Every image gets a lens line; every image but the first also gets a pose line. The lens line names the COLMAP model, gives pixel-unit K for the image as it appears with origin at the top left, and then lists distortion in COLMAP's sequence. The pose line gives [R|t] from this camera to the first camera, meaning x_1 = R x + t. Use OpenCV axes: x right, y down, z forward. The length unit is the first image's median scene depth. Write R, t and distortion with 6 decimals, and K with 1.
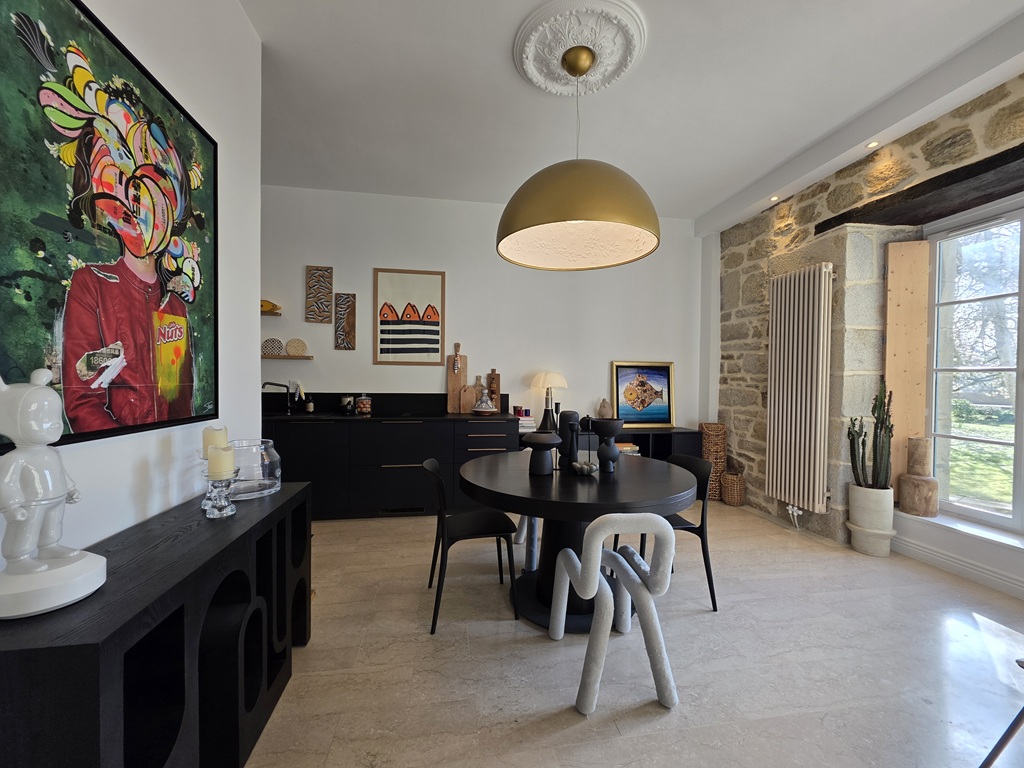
lens RADIAL K [[406.4, 0, 511.3], [0, 406.4, 383.1], [0, 0, 1]] dist [-0.000563, 0.000153]
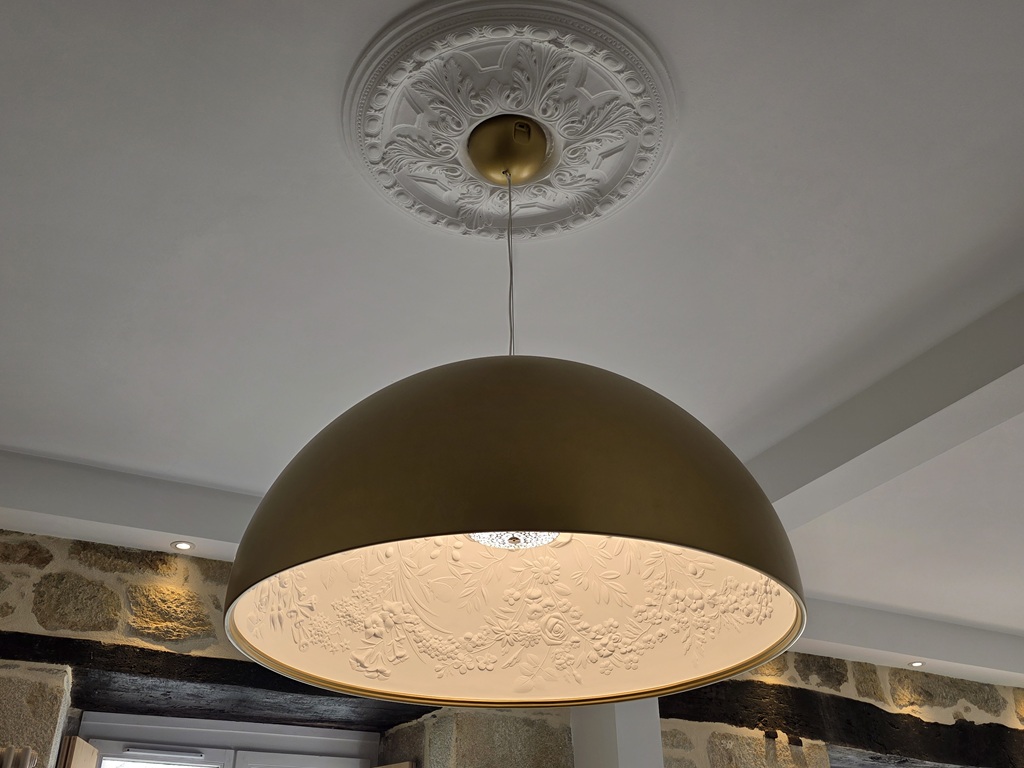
lens RADIAL K [[1003.7, 0, 520.0], [0, 1003.7, 380.0], [0, 0, 1]] dist [0.022352, 0.000000]
pose [[-0.315946, 0.480781, 0.817941, -0.404082], [0.019356, 0.865187, -0.501075, -0.115416], [-0.948580, -0.142481, -0.282659, 0.981202]]
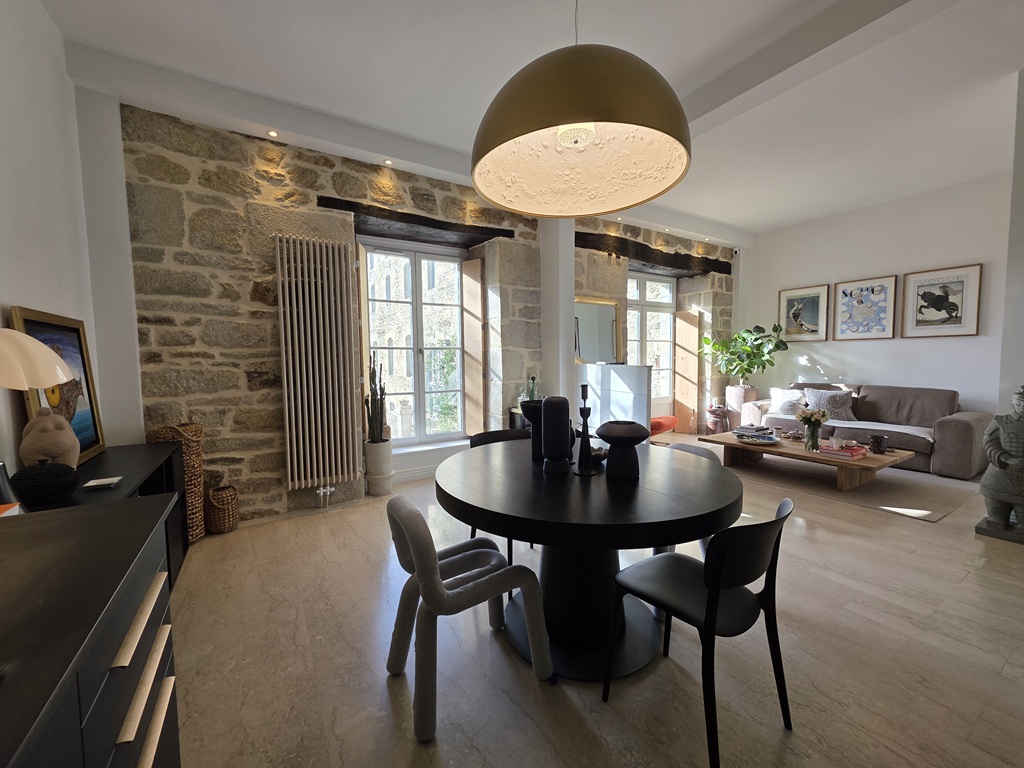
lens RADIAL K [[406.4, 0, 510.6], [0, 406.4, 383.6], [0, 0, 1]] dist [-0.000563, 0.000153]
pose [[-0.387374, -0.063847, 0.919709, -0.421147], [0.014409, 0.997058, 0.075285, -0.008225], [-0.921810, 0.042416, -0.385314, 1.156242]]
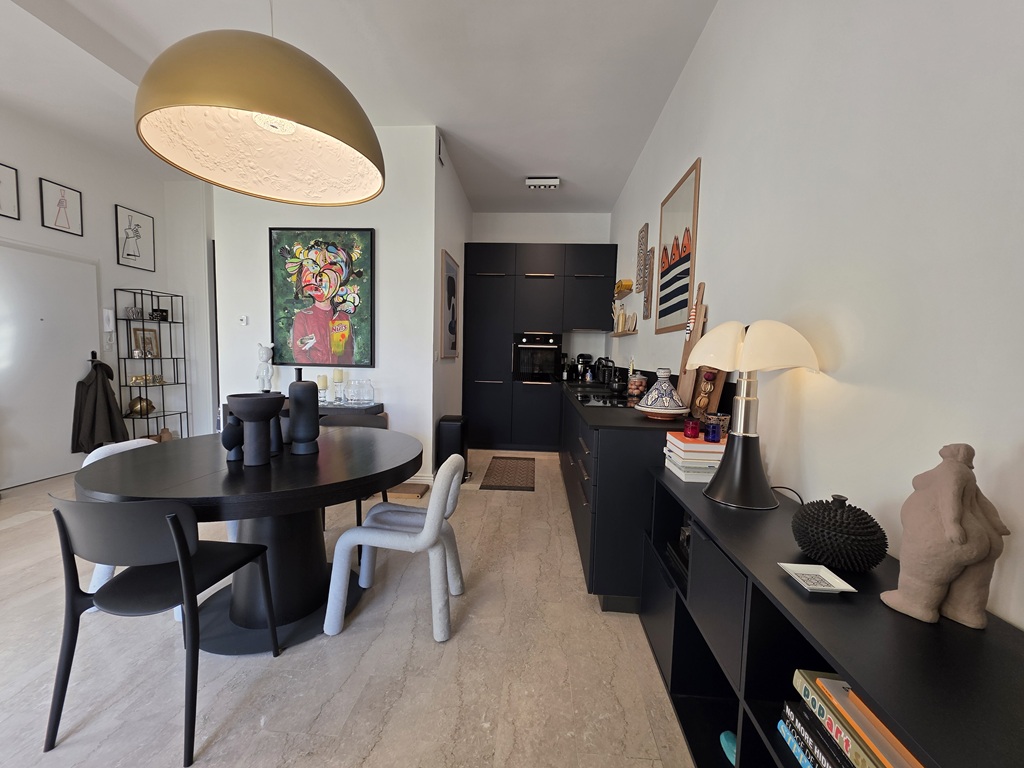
lens RADIAL K [[406.4, 0, 513.2], [0, 406.4, 385.0], [0, 0, 1]] dist [-0.000563, 0.000153]
pose [[-0.223299, 0.057418, -0.973057, 0.671478], [-0.033932, 0.997201, 0.066629, 0.008739], [0.974159, 0.047896, -0.220726, 1.318469]]
